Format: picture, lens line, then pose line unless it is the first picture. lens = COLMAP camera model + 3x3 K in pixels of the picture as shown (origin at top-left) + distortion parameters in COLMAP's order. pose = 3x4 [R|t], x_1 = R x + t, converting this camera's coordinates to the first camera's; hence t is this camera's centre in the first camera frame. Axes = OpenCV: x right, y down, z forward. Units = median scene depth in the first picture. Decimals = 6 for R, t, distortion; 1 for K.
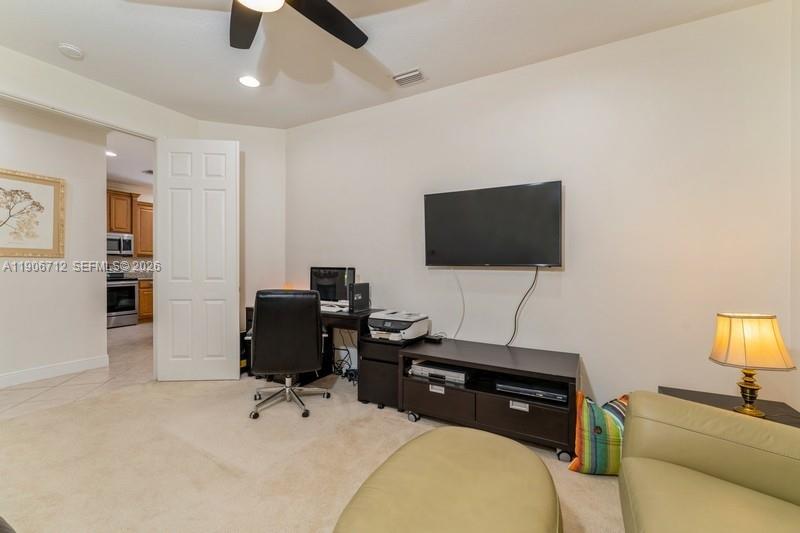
lens RADIAL K [[335.3, 0, 398.1], [0, 335.3, 263.5], [0, 0, 1]] dist [0.000502, 0.000085]
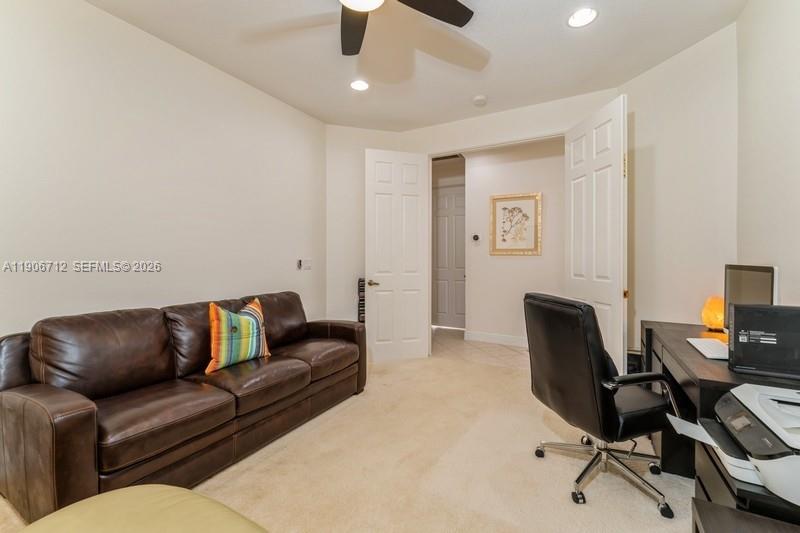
lens RADIAL K [[335.3, 0, 398.1], [0, 335.3, 263.5], [0, 0, 1]] dist [0.000502, 0.000085]
pose [[-0.000494, 0.008242, -0.999966, 0.273015], [0.005550, 0.999951, 0.008239, 0.001365], [0.999984, -0.005545, -0.000539, 0.508166]]
